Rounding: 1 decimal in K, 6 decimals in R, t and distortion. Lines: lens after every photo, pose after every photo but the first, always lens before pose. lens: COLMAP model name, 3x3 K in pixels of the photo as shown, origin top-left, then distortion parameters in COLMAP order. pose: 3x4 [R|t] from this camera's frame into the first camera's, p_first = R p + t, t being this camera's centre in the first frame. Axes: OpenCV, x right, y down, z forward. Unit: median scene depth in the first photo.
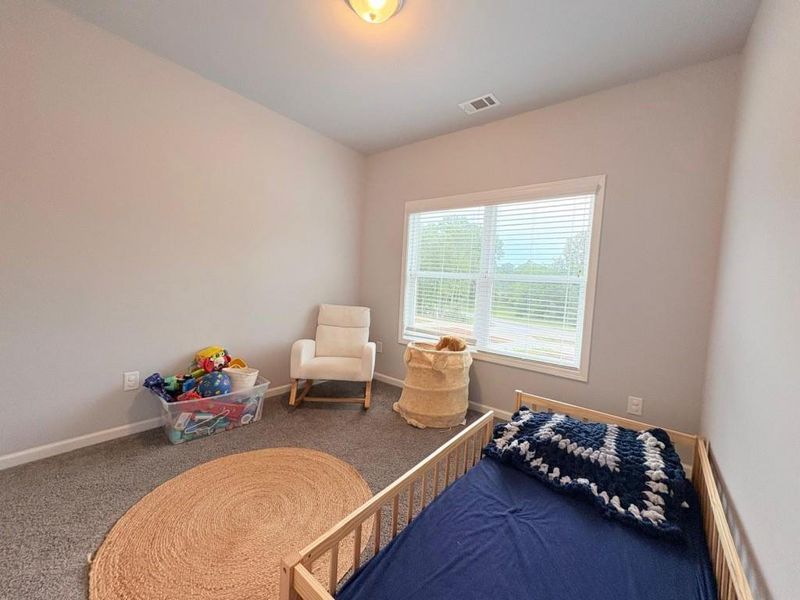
lens RADIAL K [[317.5, 0, 400.0], [0, 317.5, 300.0], [0, 0, 1]] dist [-0.001290, 0.000229]
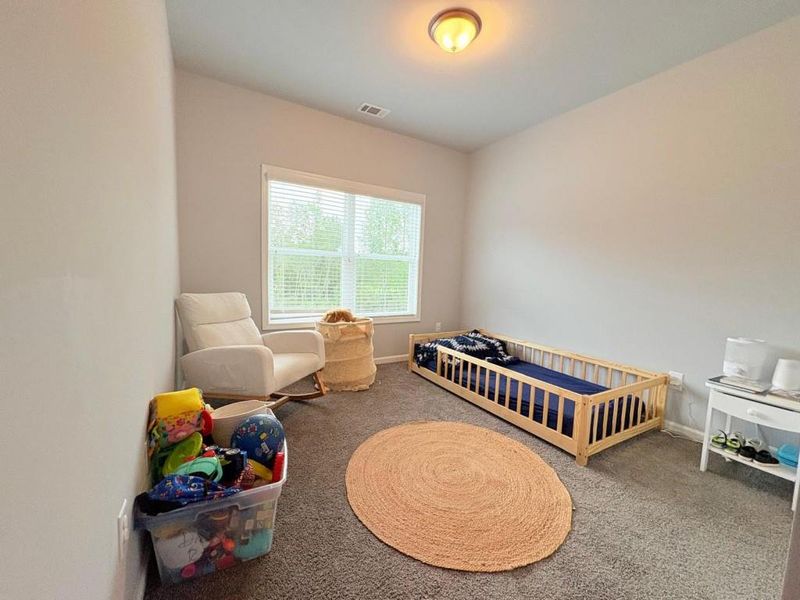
lens RADIAL K [[317.5, 0, 400.0], [0, 317.5, 300.0], [0, 0, 1]] dist [-0.001290, 0.000229]
pose [[0.356841, -0.117592, 0.926734, -0.866770], [0.039907, 0.993059, 0.110642, -0.035205], [-0.933312, -0.002498, 0.359057, 0.456825]]
